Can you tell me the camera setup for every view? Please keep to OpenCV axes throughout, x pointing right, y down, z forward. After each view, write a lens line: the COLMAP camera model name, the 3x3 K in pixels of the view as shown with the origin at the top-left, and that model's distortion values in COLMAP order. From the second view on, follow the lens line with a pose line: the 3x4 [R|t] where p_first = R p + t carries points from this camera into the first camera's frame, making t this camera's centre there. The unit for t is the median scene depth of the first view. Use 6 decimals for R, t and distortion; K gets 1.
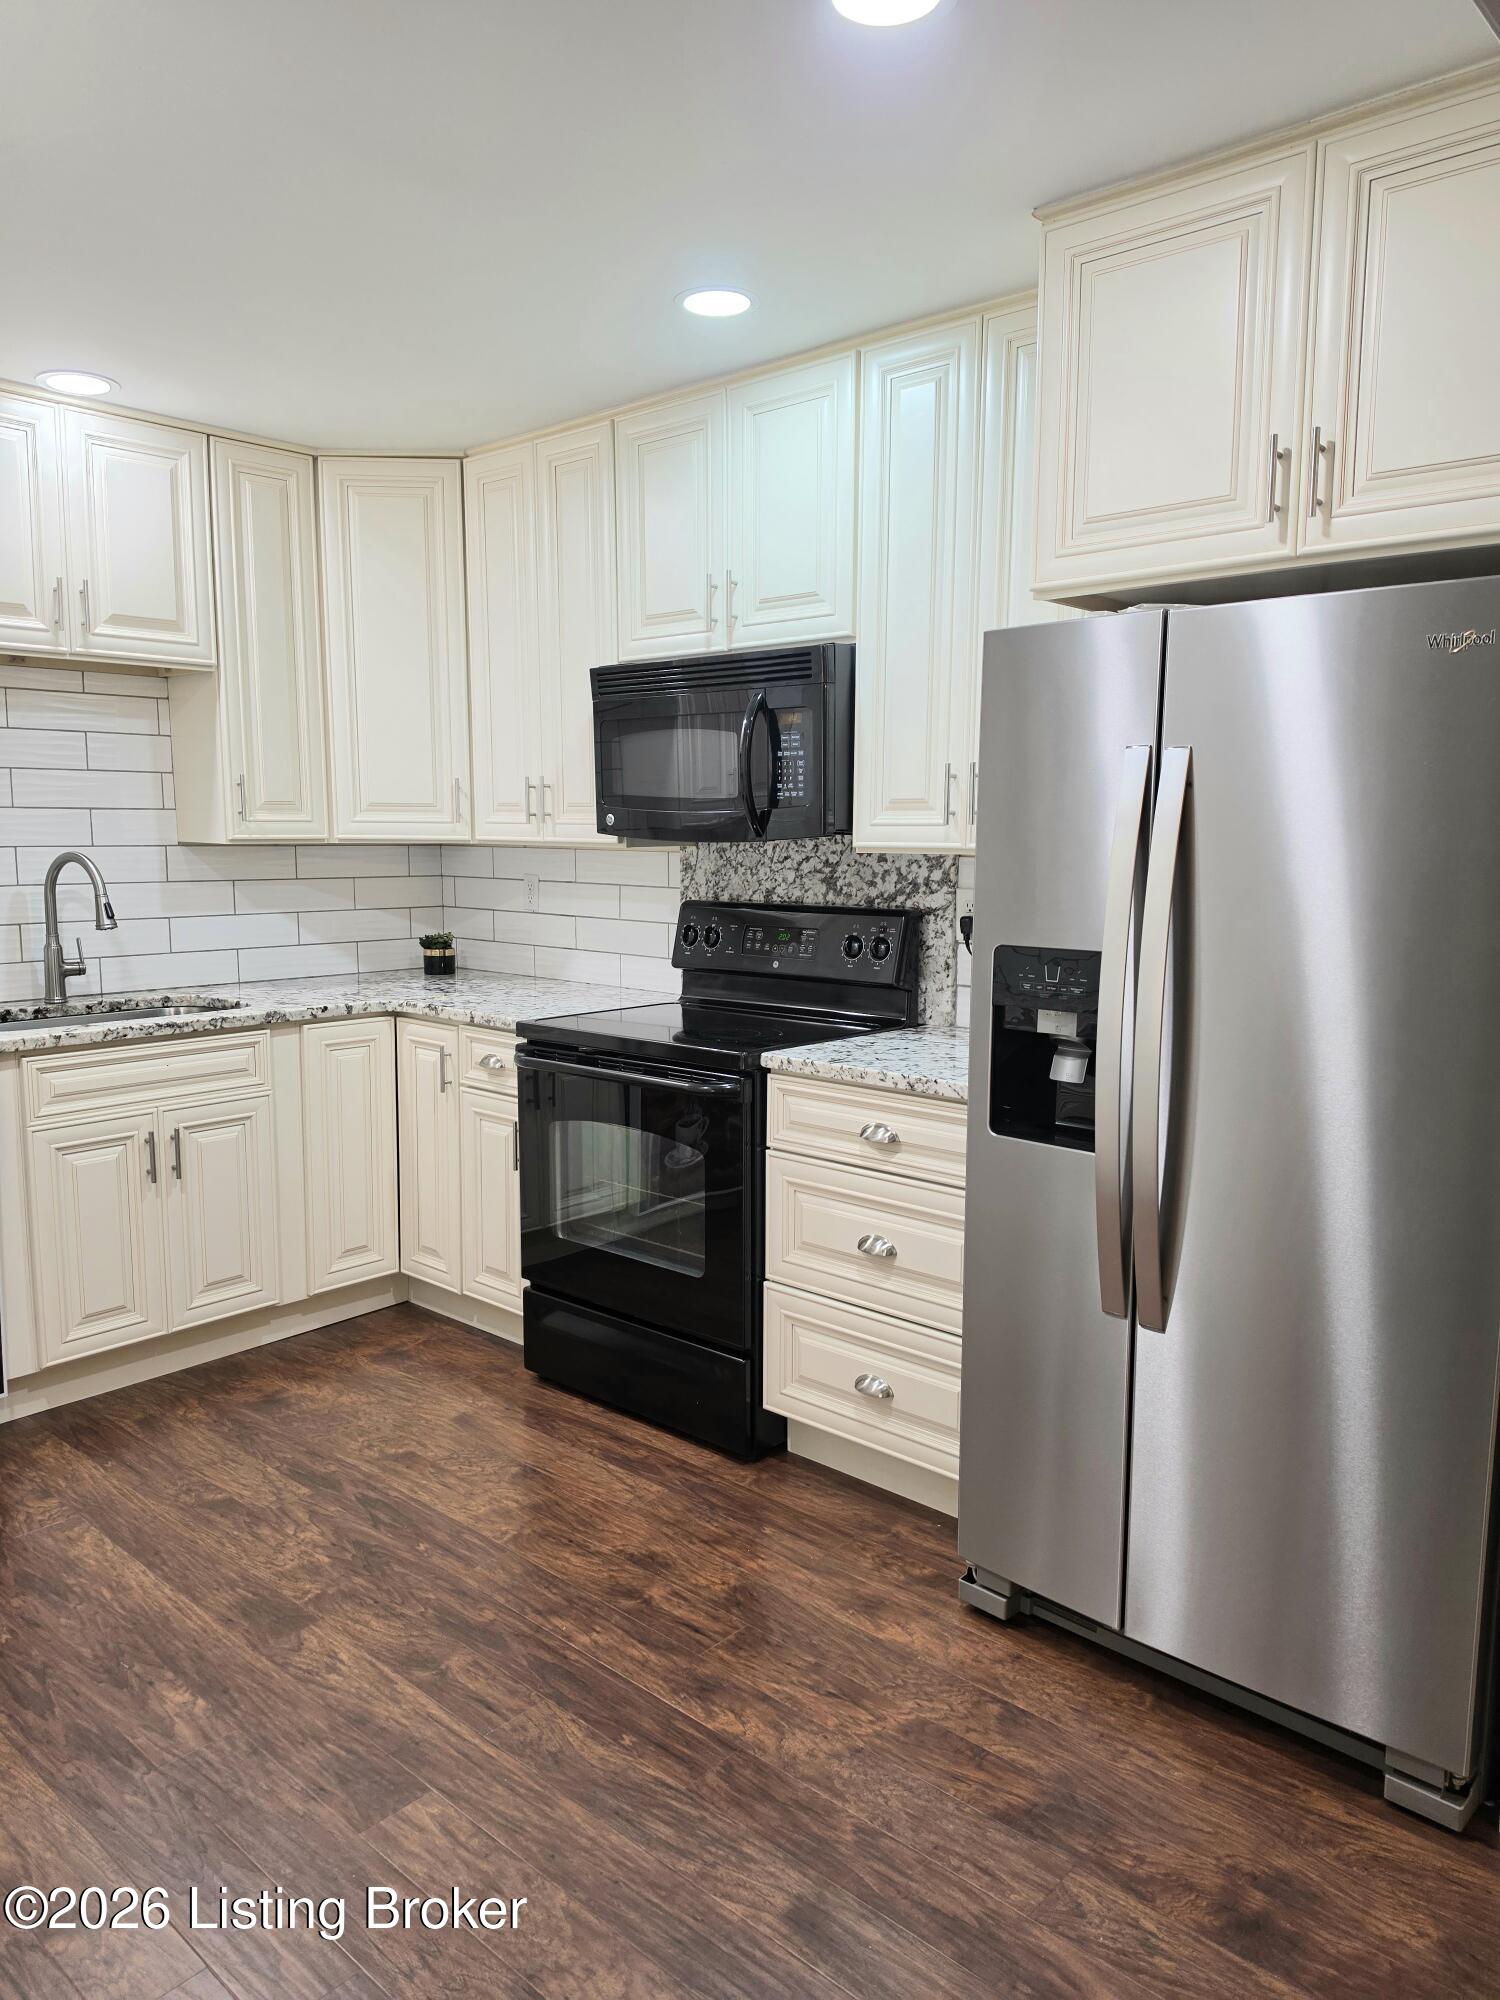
lens RADIAL K [[1402.0, 0, 751.1], [0, 1402.0, 1011.0], [0, 0, 1]] dist [0.038374, -0.040643]
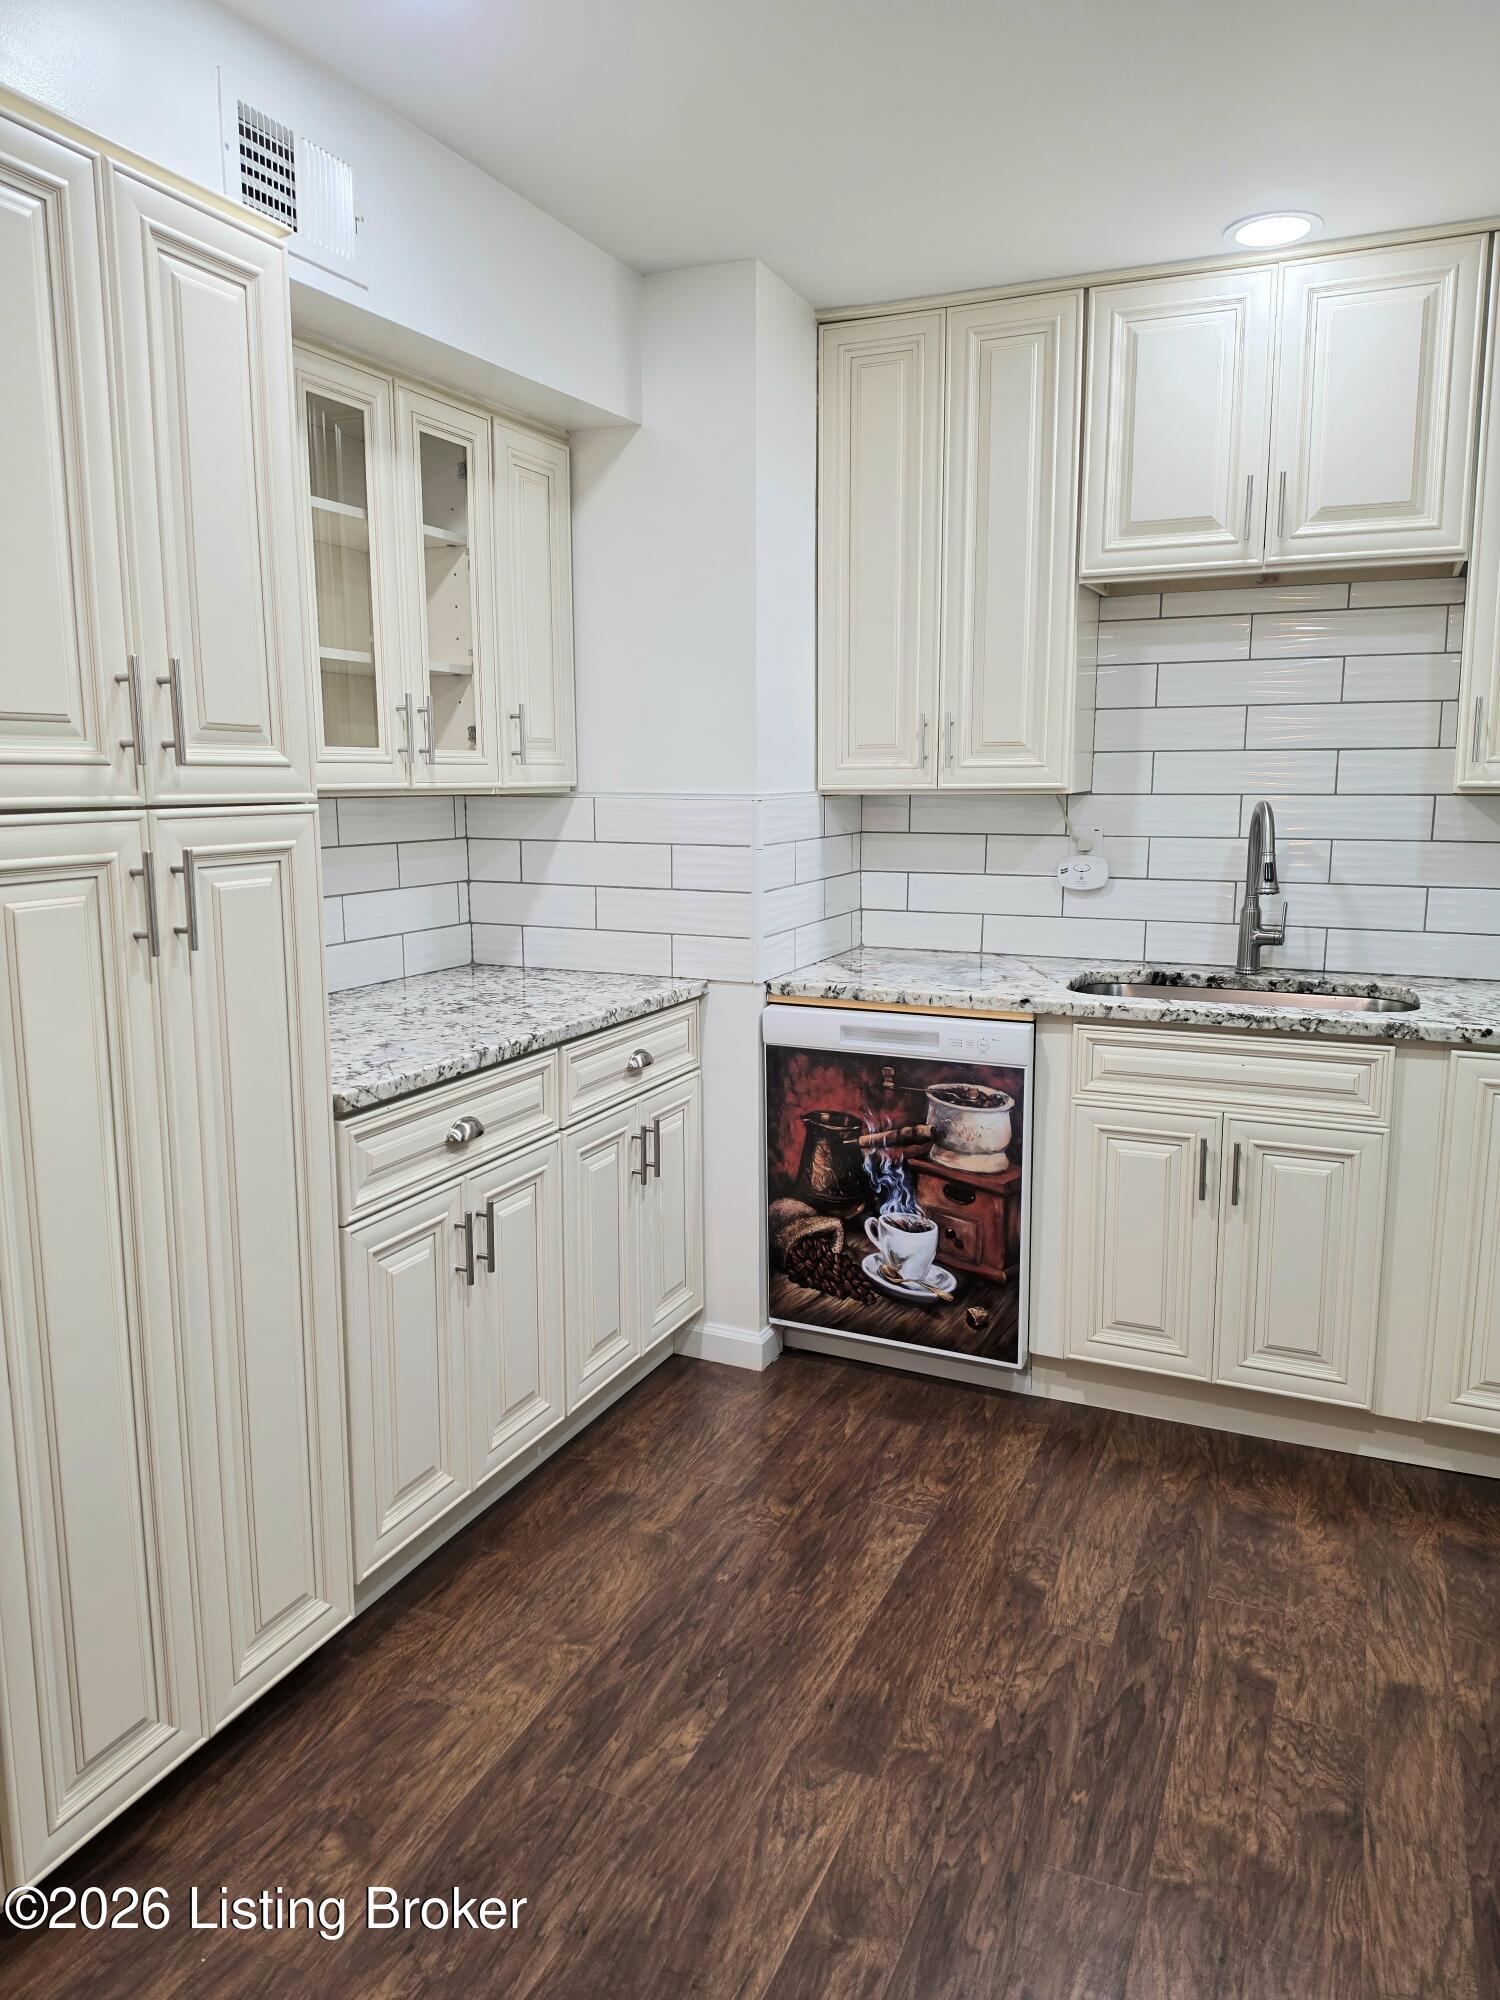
lens RADIAL K [[1402.0, 0, 740.0], [0, 1402.0, 982.5], [0, 0, 1]] dist [0.038374, -0.040643]
pose [[0.303242, 0.140093, -0.942559, 0.266052], [-0.123087, 0.986606, 0.107040, -0.061839], [0.944931, 0.083558, 0.316424, 0.482087]]
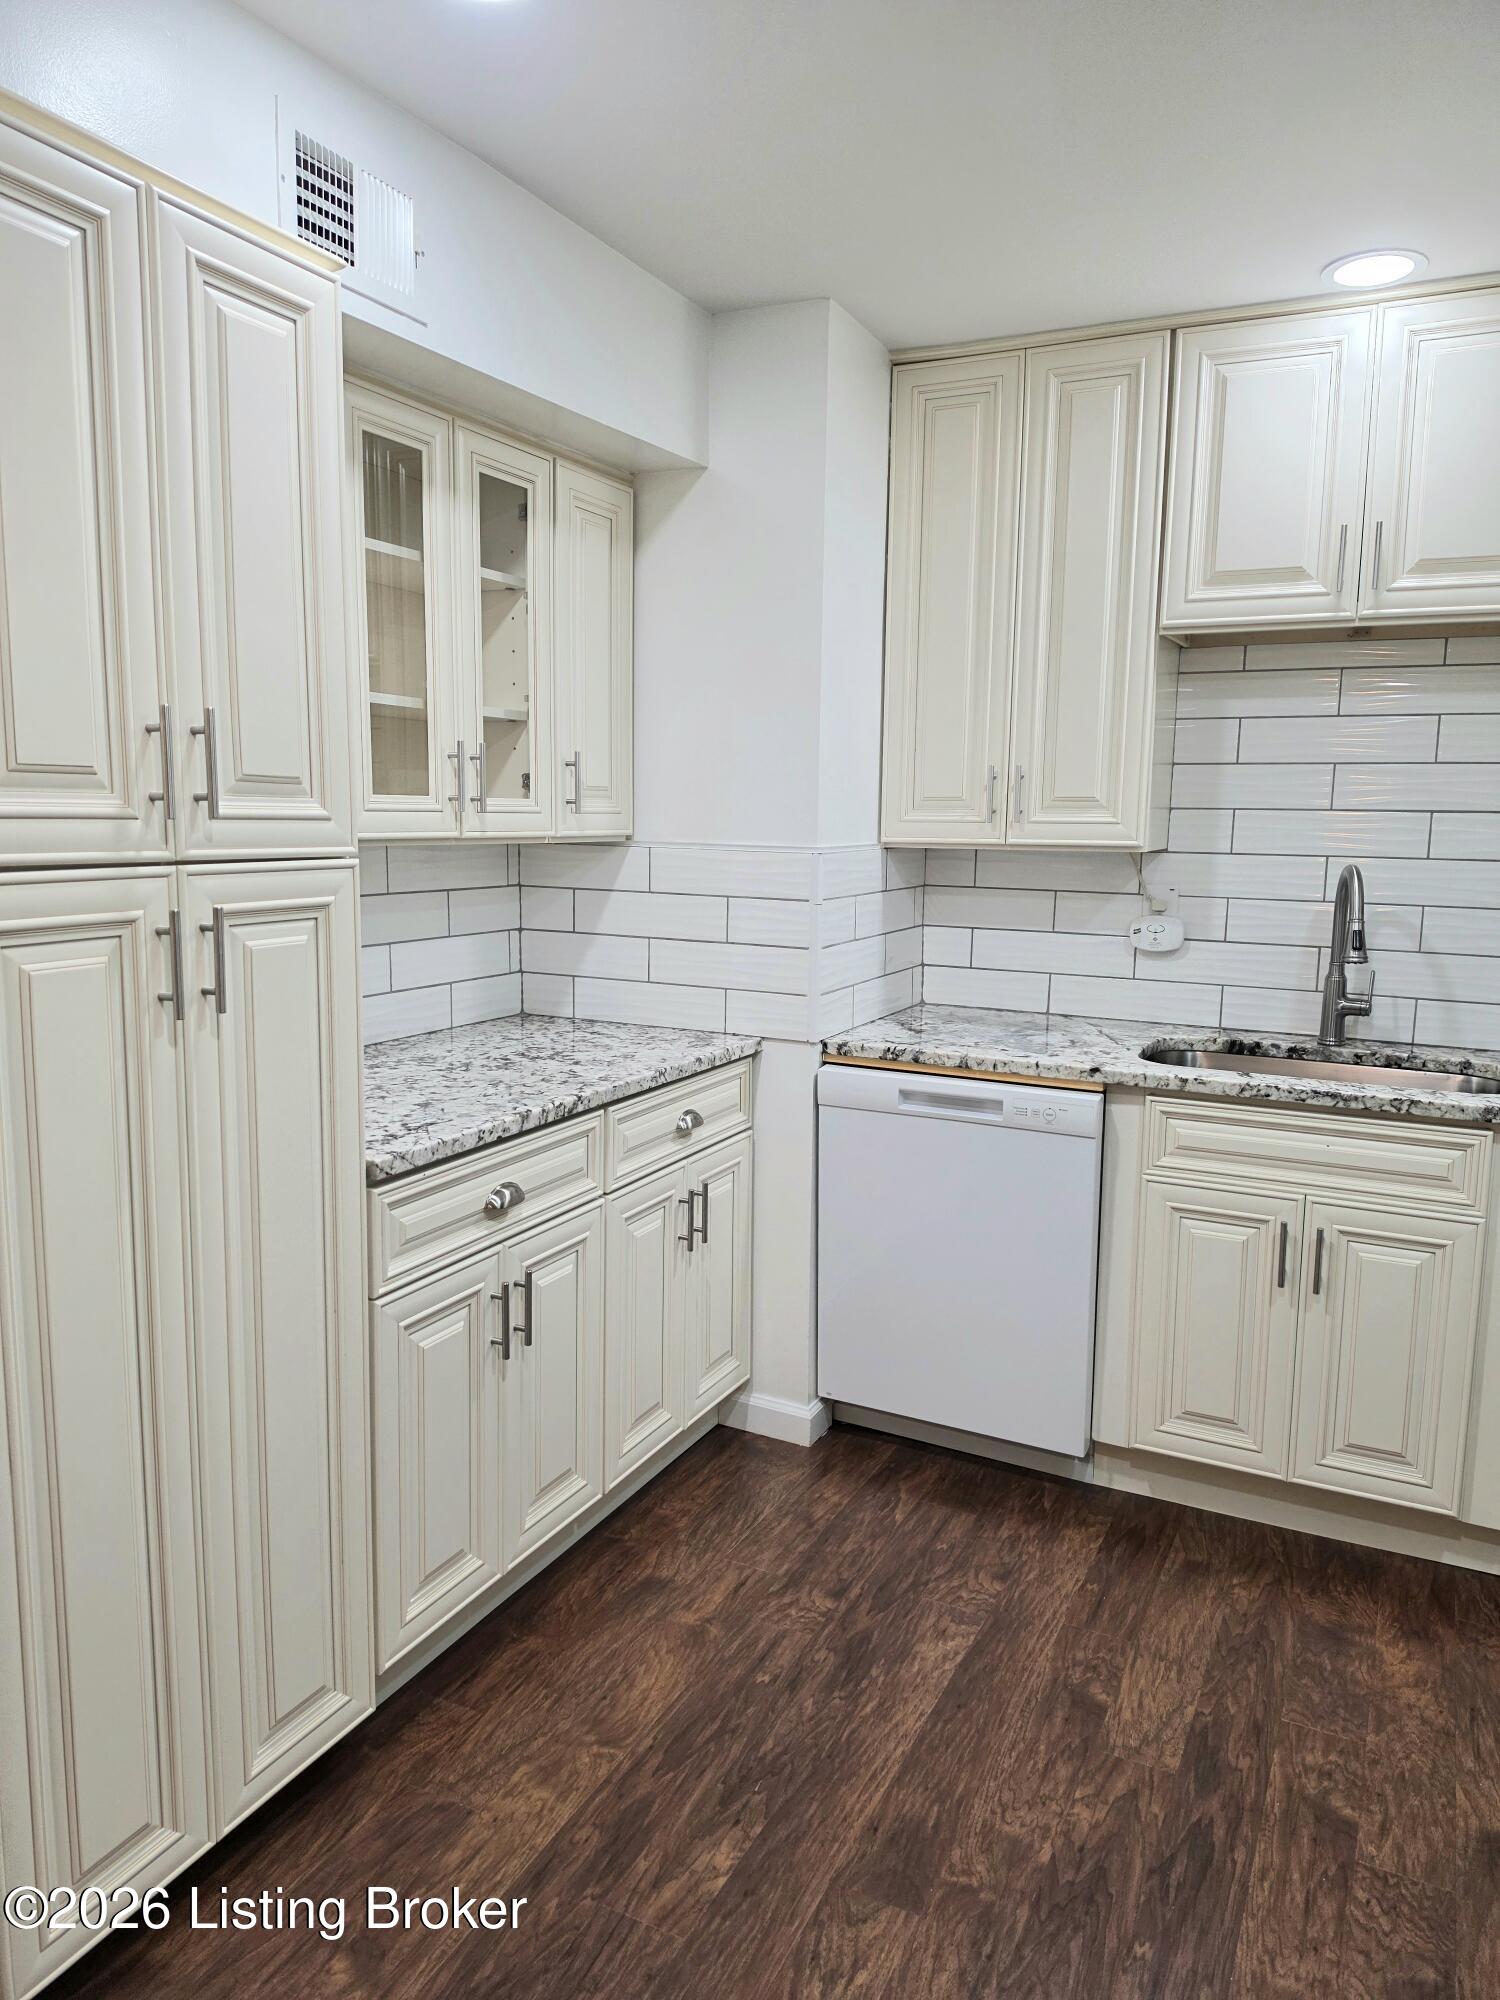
lens RADIAL K [[1402.0, 0, 742.9], [0, 1402.0, 996.2], [0, 0, 1]] dist [0.038374, -0.040643]
pose [[0.263370, 0.131059, -0.955751, 0.232971], [-0.142165, 0.985185, 0.095919, -0.072501], [0.954162, 0.110612, 0.278100, 0.491779]]
